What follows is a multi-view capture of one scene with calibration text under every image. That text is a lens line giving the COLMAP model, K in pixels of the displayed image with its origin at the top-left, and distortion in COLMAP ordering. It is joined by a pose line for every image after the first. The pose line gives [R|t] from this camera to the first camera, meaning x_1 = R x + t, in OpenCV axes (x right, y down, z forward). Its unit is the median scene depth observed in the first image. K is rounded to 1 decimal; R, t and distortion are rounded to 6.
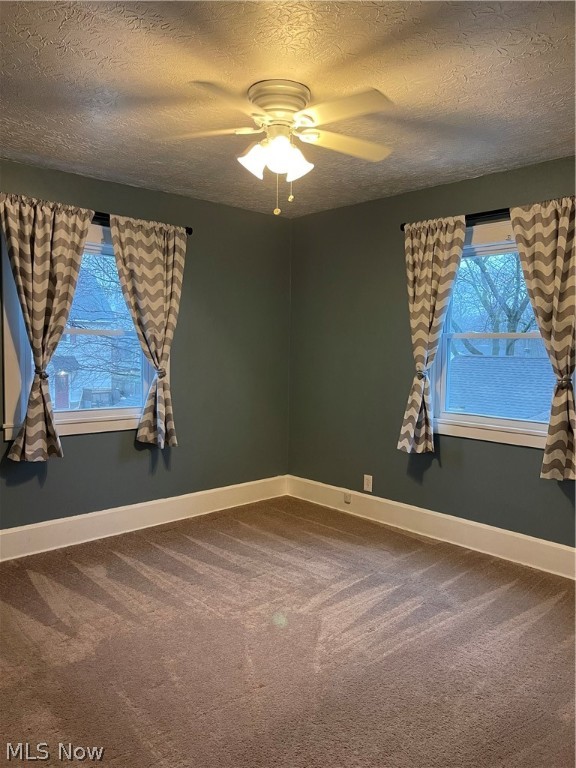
lens RADIAL K [[578.8, 0, 290.0], [0, 578.8, 386.0], [0, 0, 1]] dist [0.066759, -0.087864]
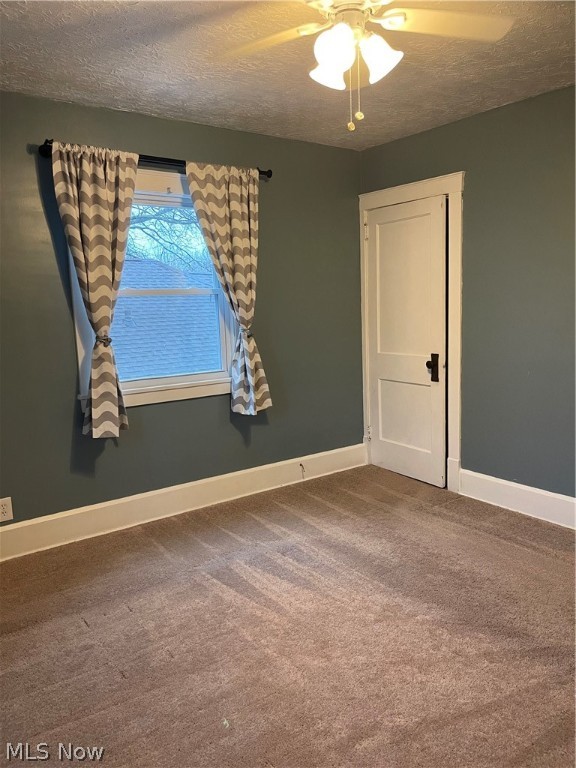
lens RADIAL K [[578.8, 0, 290.1], [0, 578.8, 382.9], [0, 0, 1]] dist [0.066759, -0.087864]
pose [[0.115466, -0.150818, 0.981795, -0.599507], [0.104028, 0.984807, 0.139046, -0.051412], [-0.987849, 0.086079, 0.129401, 0.696367]]
